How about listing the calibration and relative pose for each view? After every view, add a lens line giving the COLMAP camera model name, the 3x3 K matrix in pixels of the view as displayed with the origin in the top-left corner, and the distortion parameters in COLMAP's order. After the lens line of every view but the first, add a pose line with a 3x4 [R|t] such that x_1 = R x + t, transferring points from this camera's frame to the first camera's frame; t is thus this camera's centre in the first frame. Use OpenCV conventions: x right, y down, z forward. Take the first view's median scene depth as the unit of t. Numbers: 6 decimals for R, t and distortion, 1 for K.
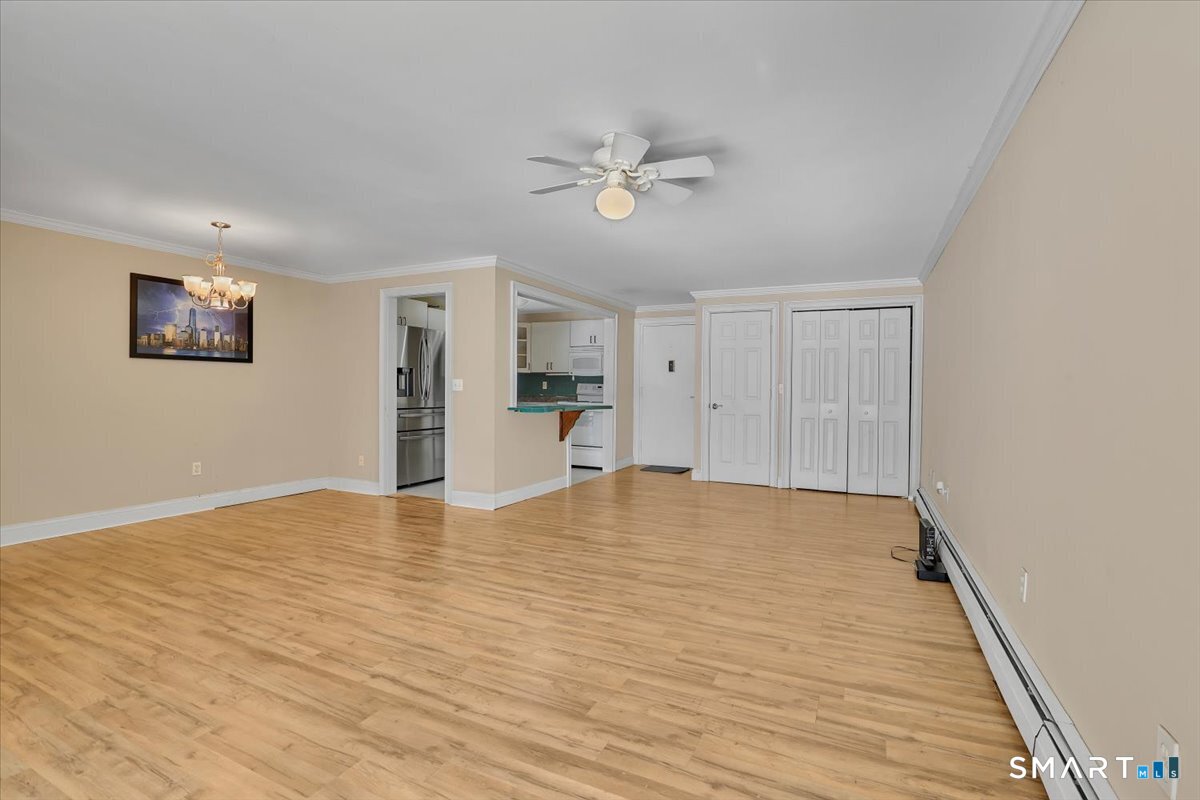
lens RADIAL K [[550.2, 0, 607.2], [0, 550.2, 393.0], [0, 0, 1]] dist [-0.037215, 0.007428]
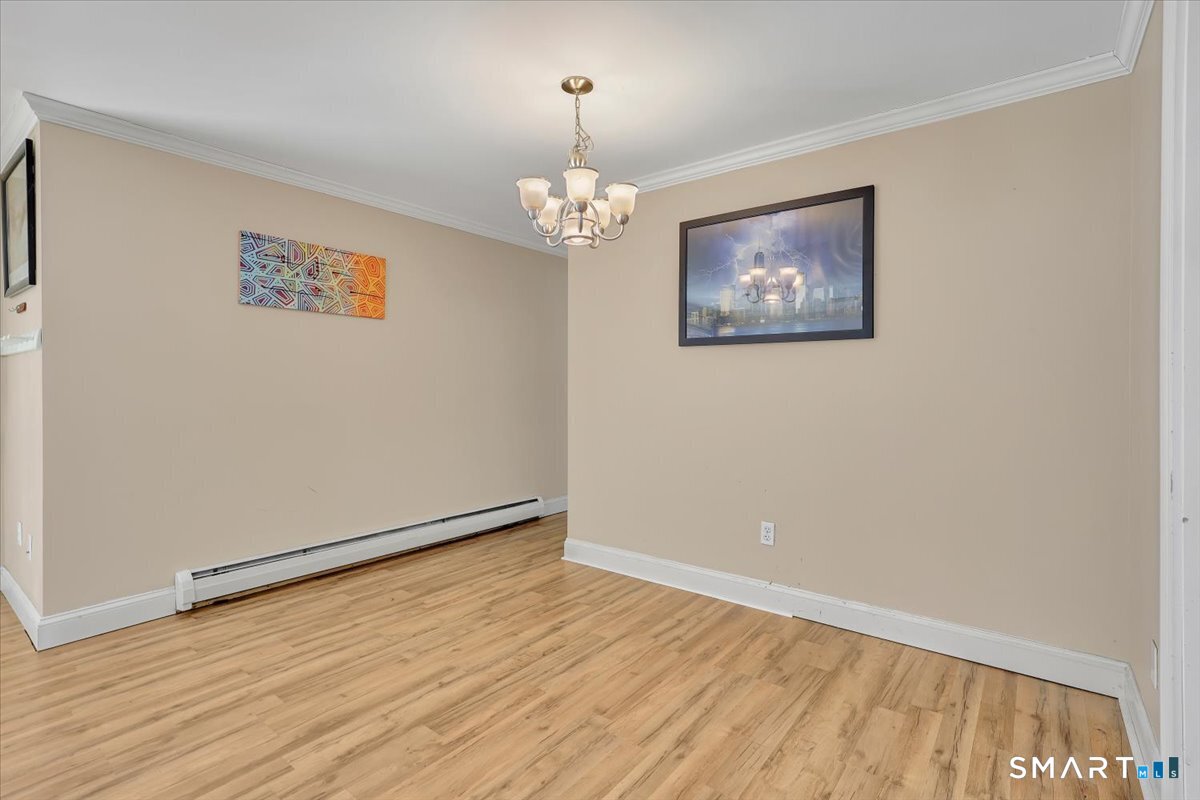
lens RADIAL K [[562.9, 0, 626.6], [0, 562.9, 384.4], [0, 0, 1]] dist [-0.003913, 0.000098]
pose [[-0.198050, -0.008288, -0.980157, -0.166058], [-0.012119, 0.999909, -0.006006, -0.011767], [0.980117, 0.010689, -0.198133, 1.064908]]
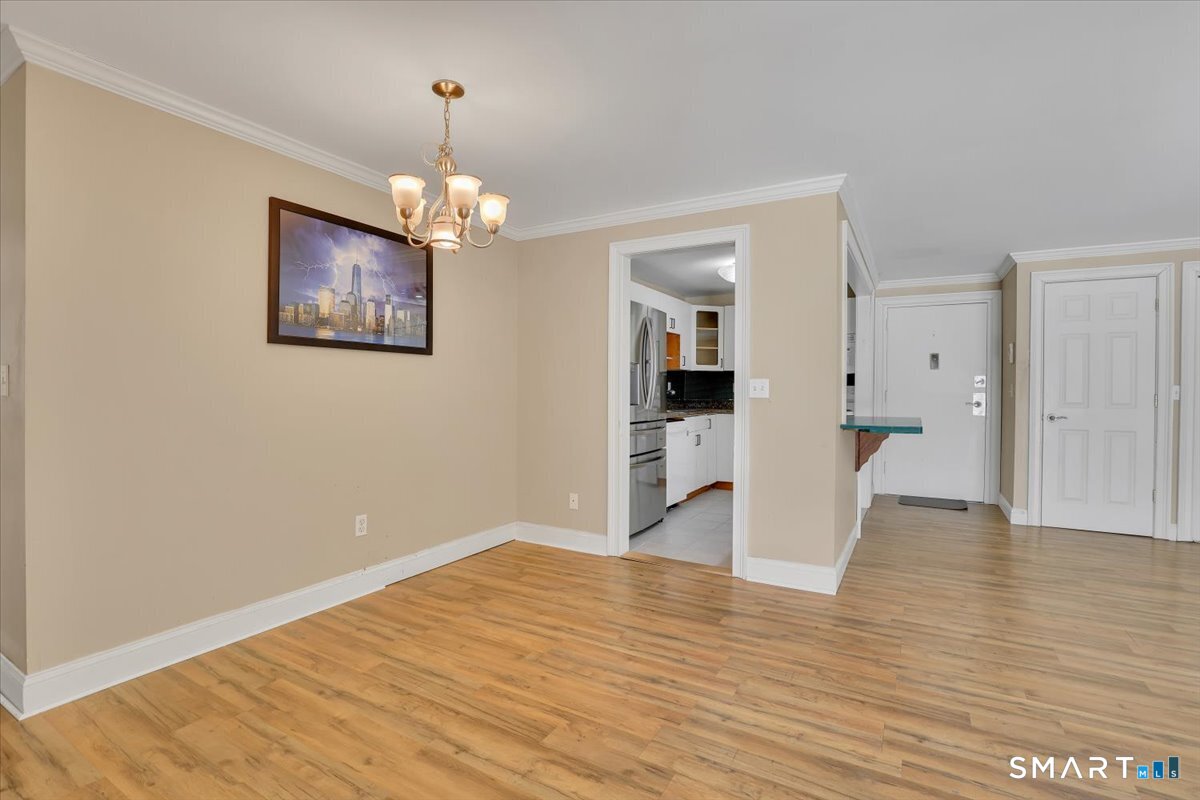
lens RADIAL K [[550.2, 0, 607.2], [0, 550.2, 393.0], [0, 0, 1]] dist [-0.037215, 0.007428]
pose [[0.997385, -0.001824, -0.072247, -0.477417], [0.001643, 0.999995, -0.002561, -0.009639], [0.072251, 0.002435, 0.997383, 0.437222]]
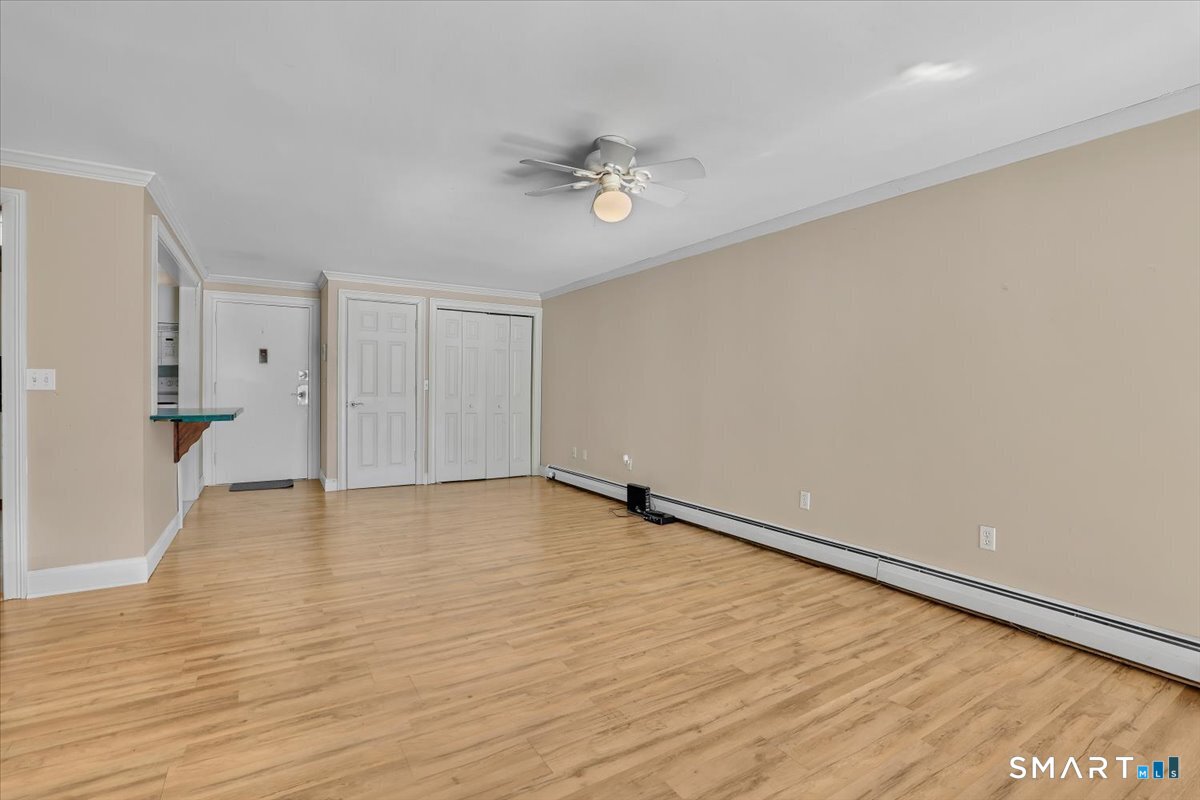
lens RADIAL K [[550.2, 0, 607.2], [0, 550.2, 393.0], [0, 0, 1]] dist [-0.037215, 0.007428]
pose [[0.540516, -0.013286, 0.841229, -0.497540], [0.002183, 0.999894, 0.014390, -0.008977], [-0.841331, -0.005942, 0.540487, 0.269847]]
